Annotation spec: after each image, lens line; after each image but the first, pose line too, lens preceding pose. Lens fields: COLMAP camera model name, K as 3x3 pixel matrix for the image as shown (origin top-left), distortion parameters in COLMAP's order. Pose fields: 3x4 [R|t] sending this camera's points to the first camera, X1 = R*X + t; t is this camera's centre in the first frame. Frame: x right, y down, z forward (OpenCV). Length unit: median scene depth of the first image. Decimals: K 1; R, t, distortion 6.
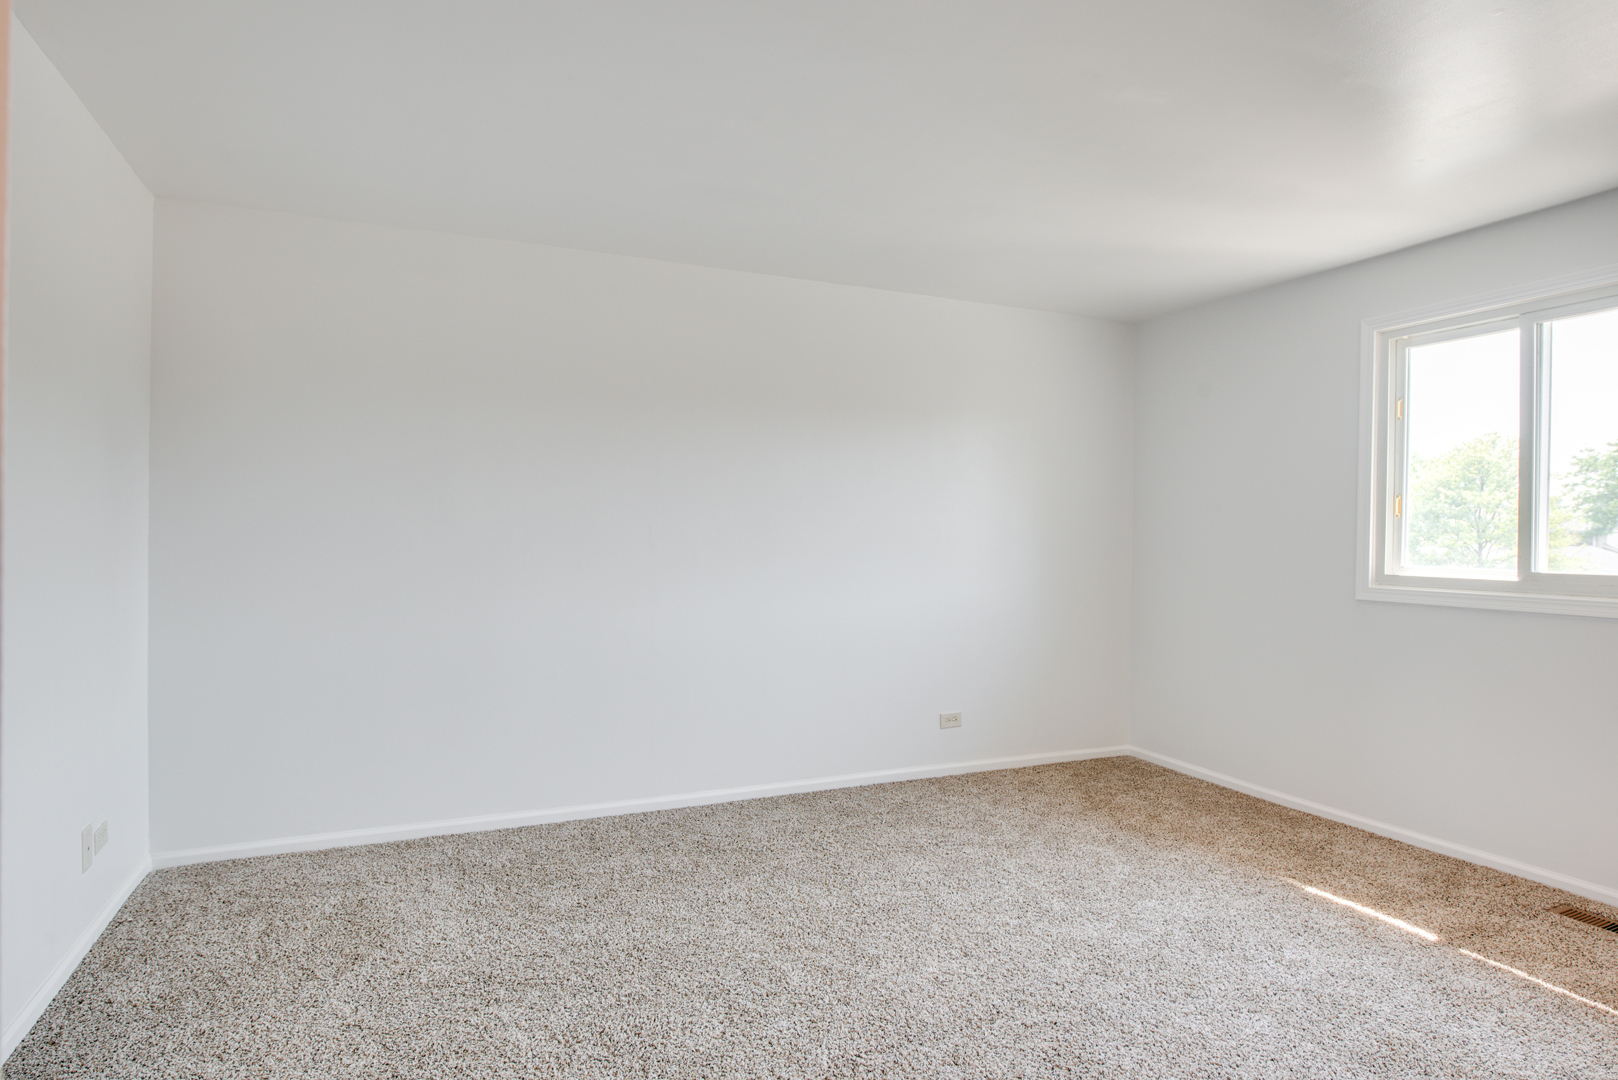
lens RADIAL K [[919.7, 0, 808.8], [0, 919.7, 541.6], [0, 0, 1]] dist [-0.000043, 0.000750]
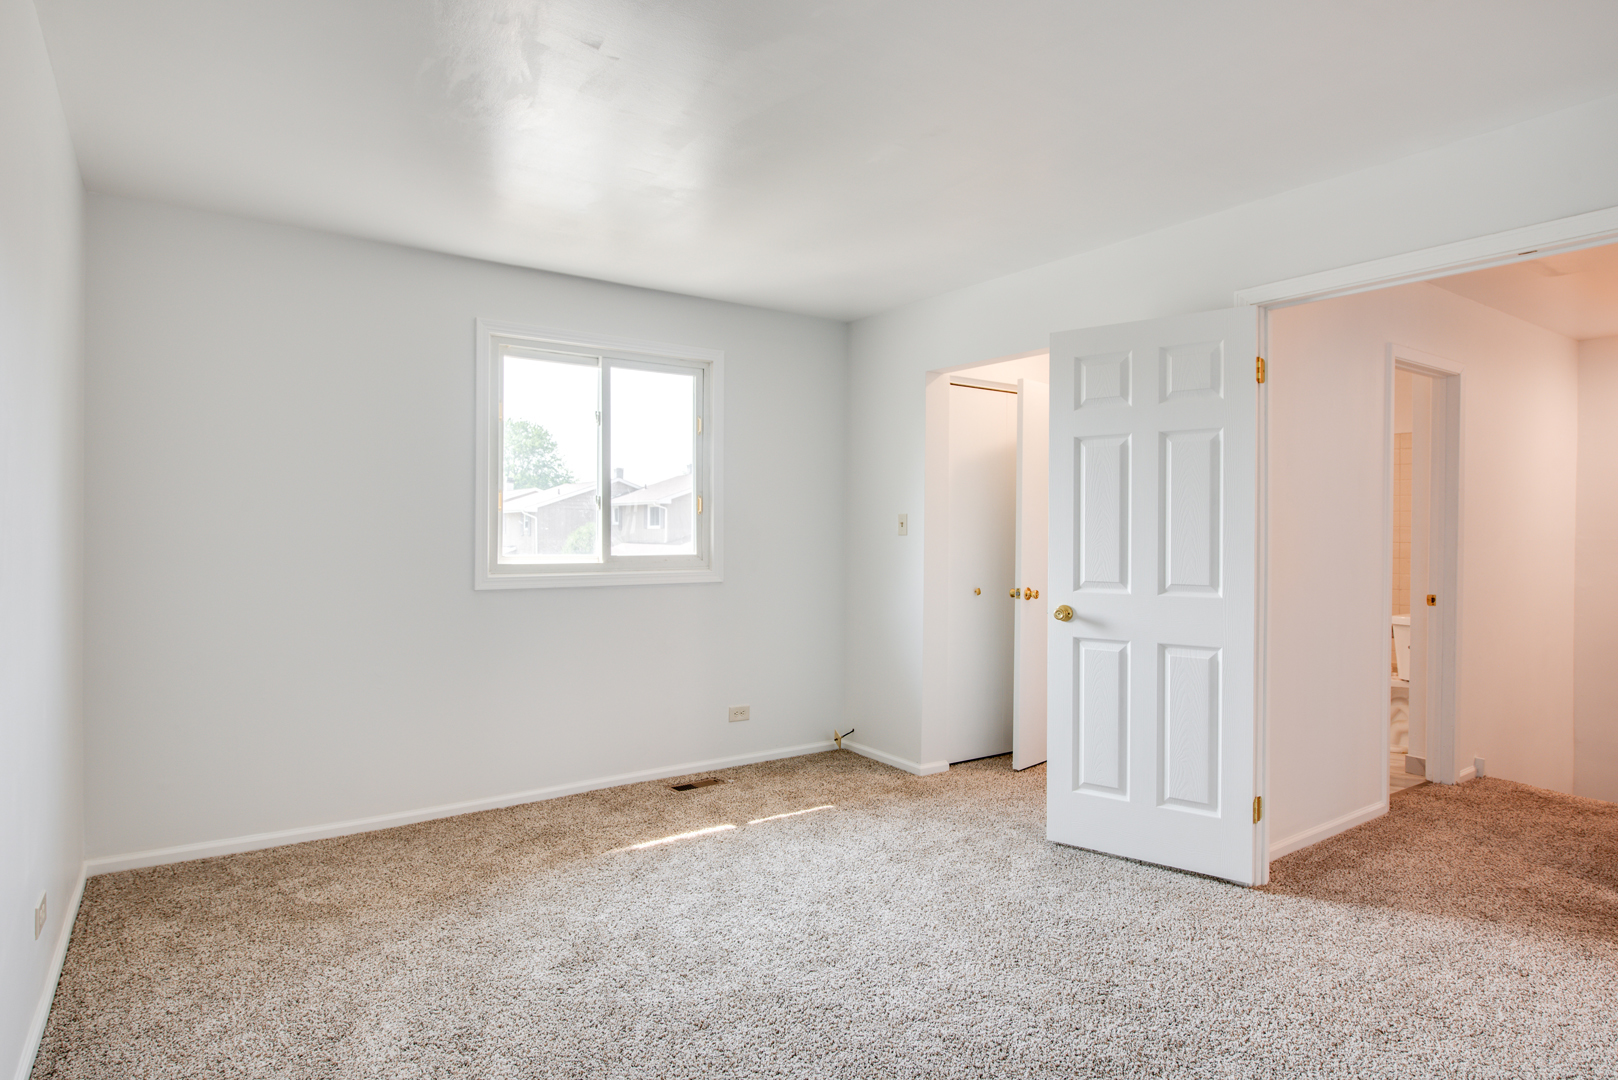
lens RADIAL K [[919.7, 0, 814.9], [0, 919.7, 535.5], [0, 0, 1]] dist [-0.000043, 0.000750]
pose [[-0.214259, -0.017571, 0.976619, -0.560015], [0.000334, 0.999837, 0.018062, -0.019001], [-0.976777, 0.004196, -0.214218, 0.983837]]
